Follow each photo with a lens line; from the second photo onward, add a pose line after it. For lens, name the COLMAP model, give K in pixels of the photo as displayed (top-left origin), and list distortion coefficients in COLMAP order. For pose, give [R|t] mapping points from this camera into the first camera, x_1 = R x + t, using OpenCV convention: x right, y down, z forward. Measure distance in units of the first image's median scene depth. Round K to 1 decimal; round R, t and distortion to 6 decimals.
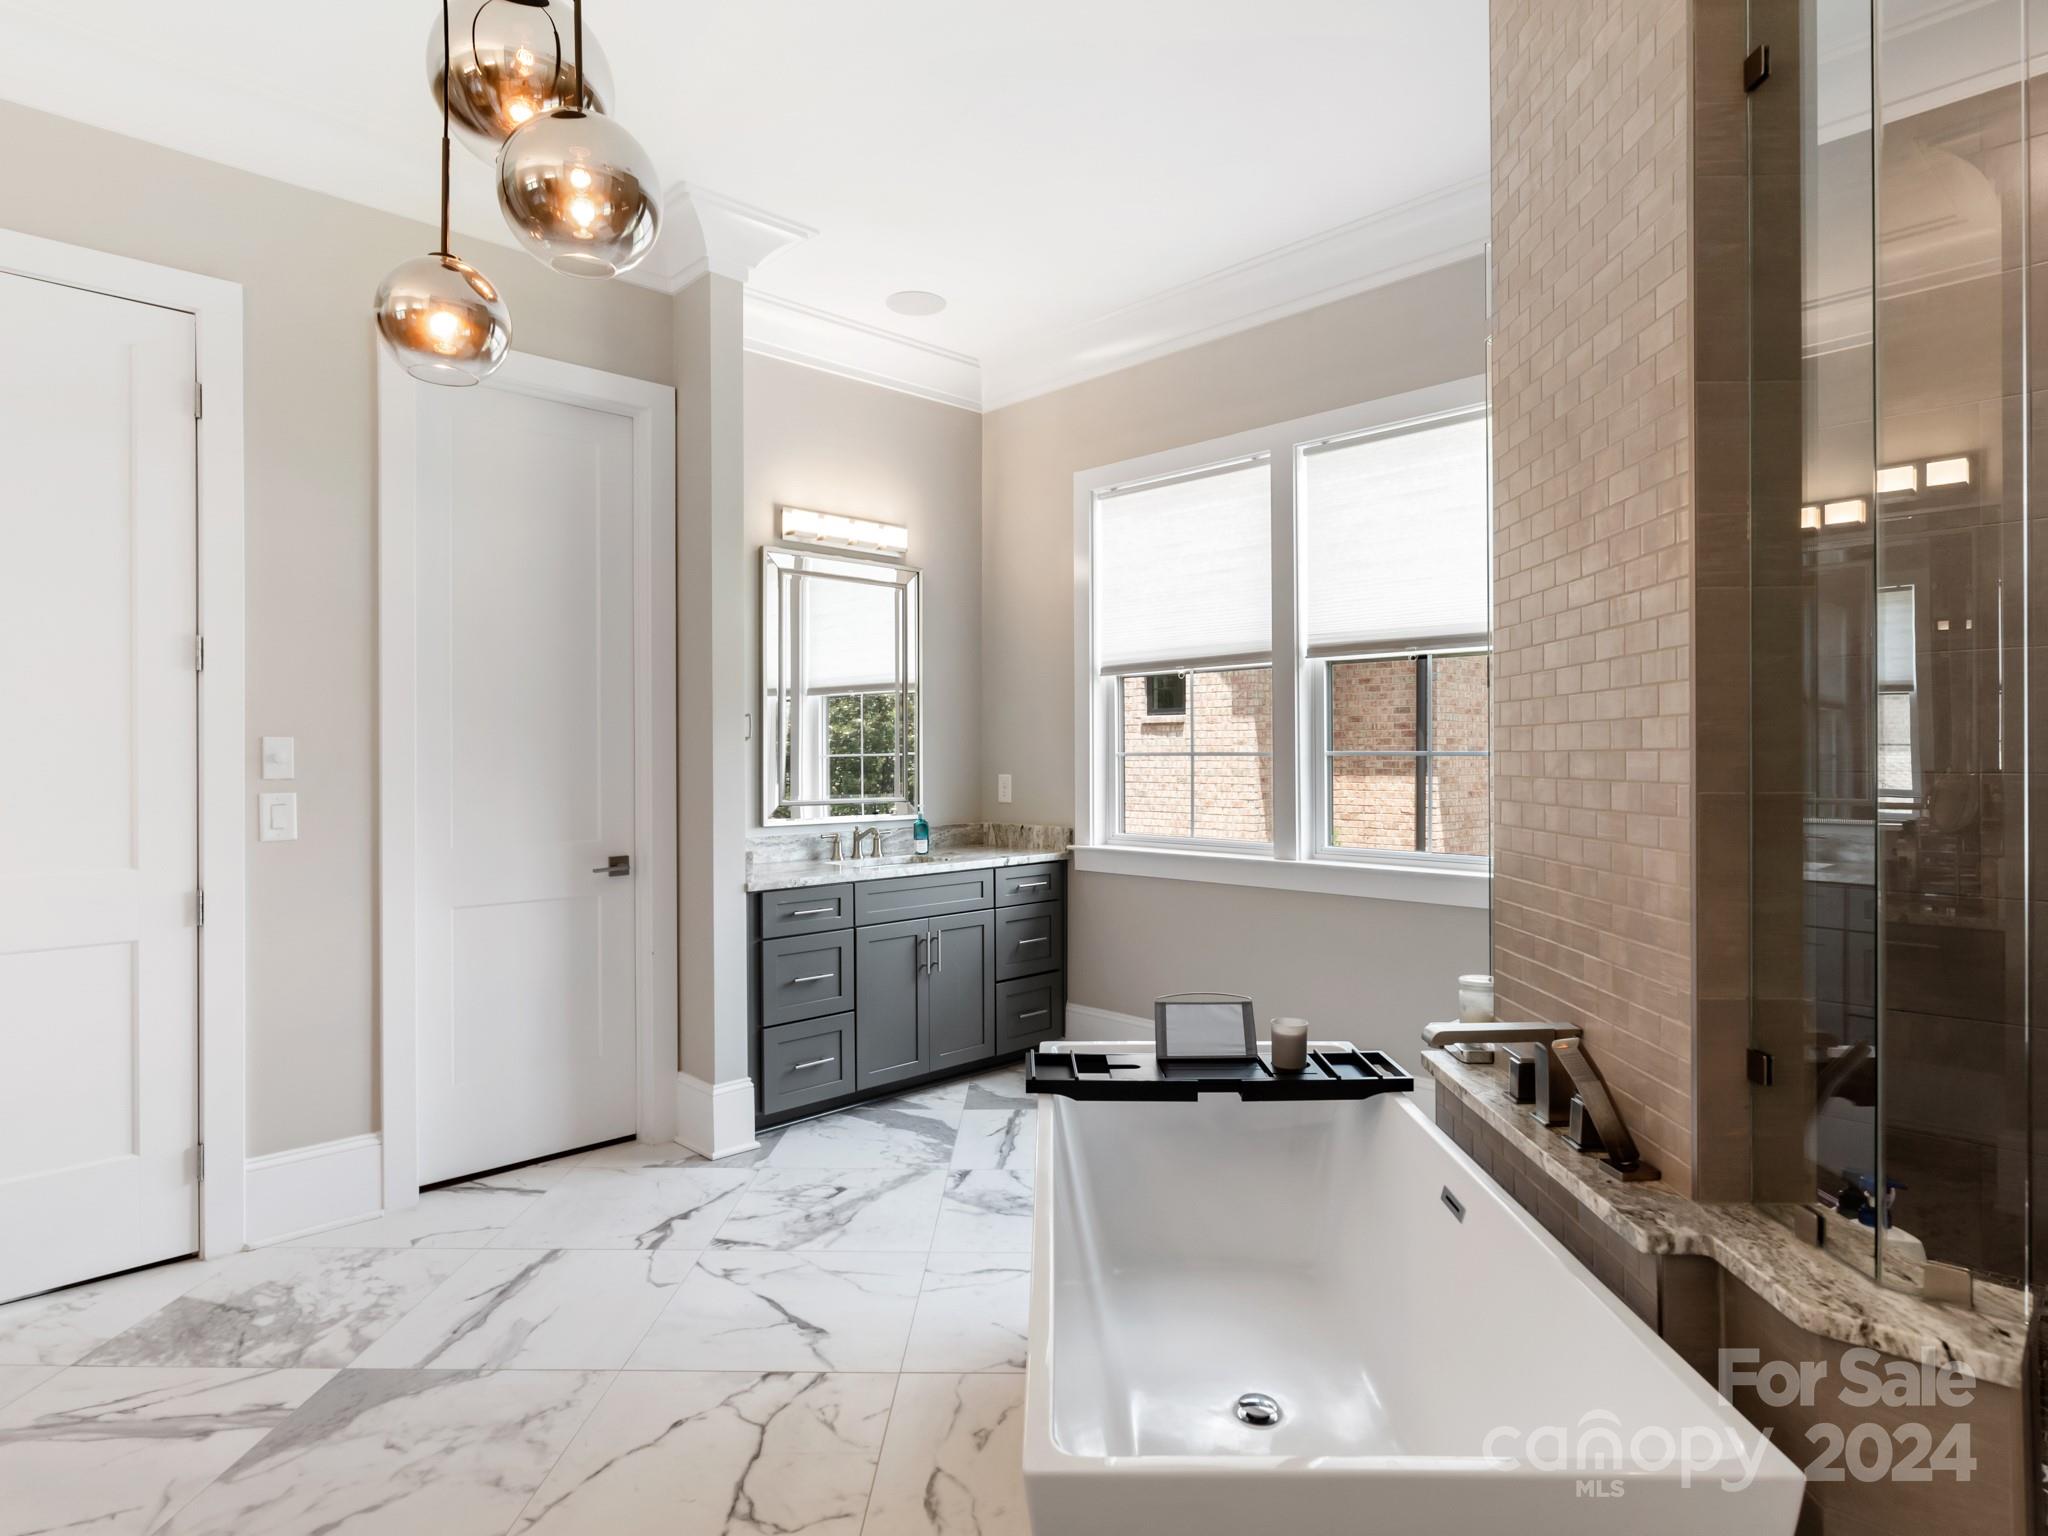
lens RADIAL K [[1143.3, 0, 1024.2], [0, 1143.3, 743.7], [0, 0, 1]] dist [-0.002171, -0.002061]
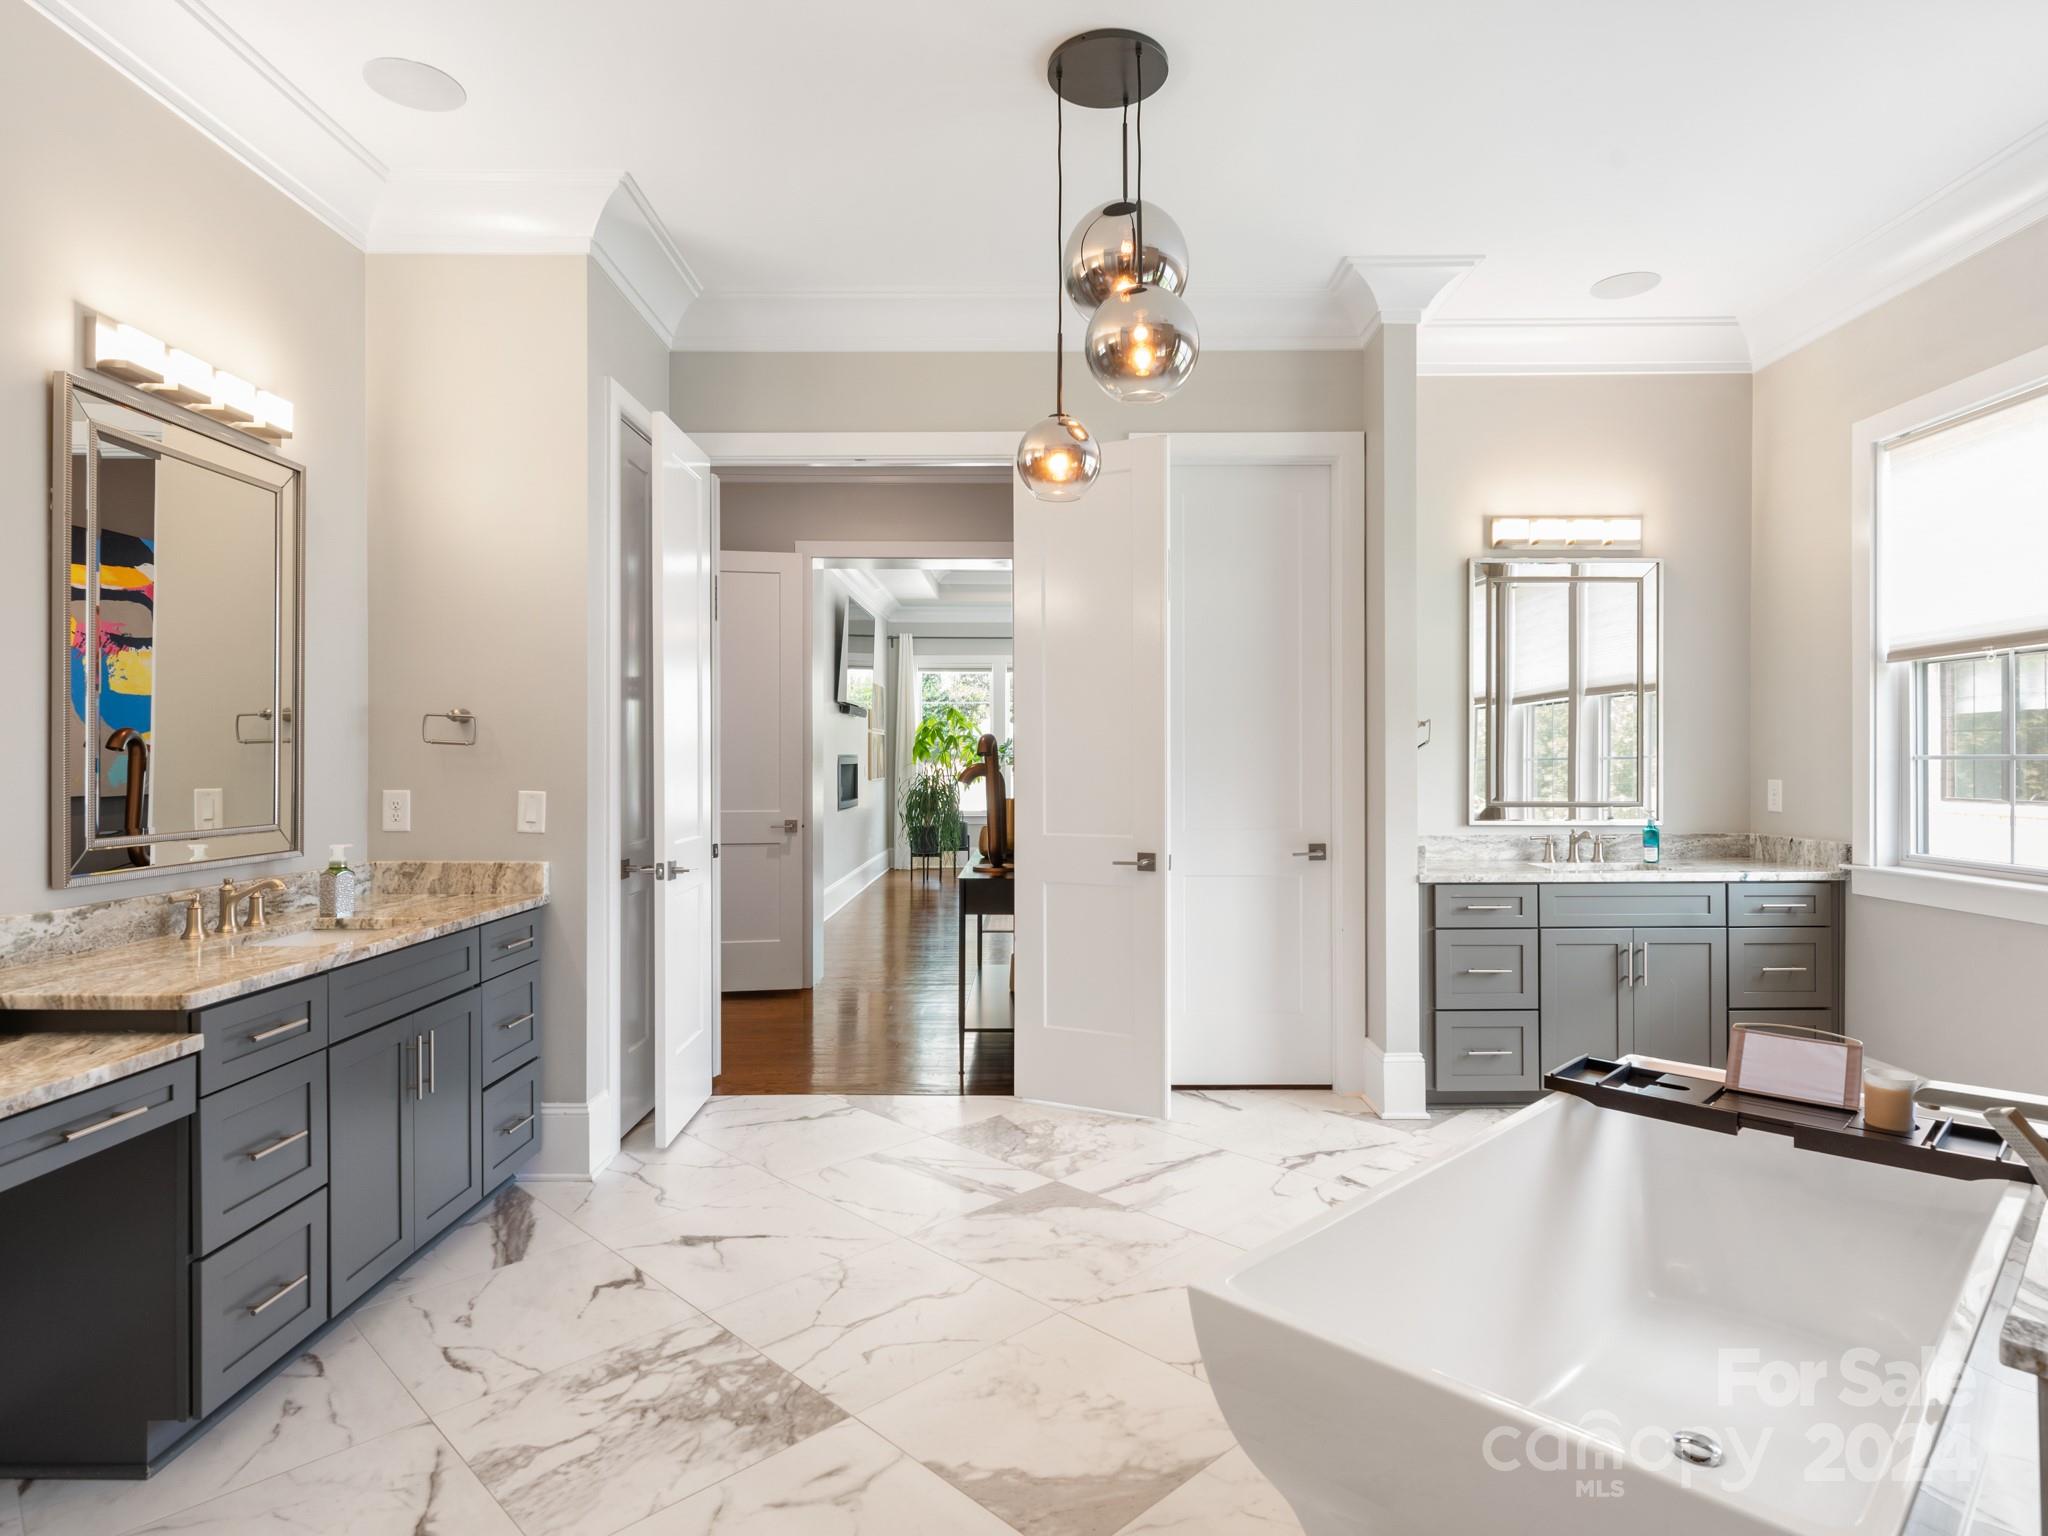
lens RADIAL K [[1119.2, 0, 1026.6], [0, 1119.2, 748.0], [0, 0, 1]] dist [0.004215, 0.000606]
pose [[0.715627, -0.004252, -0.698470, 0.235958], [0.005676, 0.999984, -0.000273, -0.000862], [0.698460, -0.003769, 0.715639, -0.026213]]
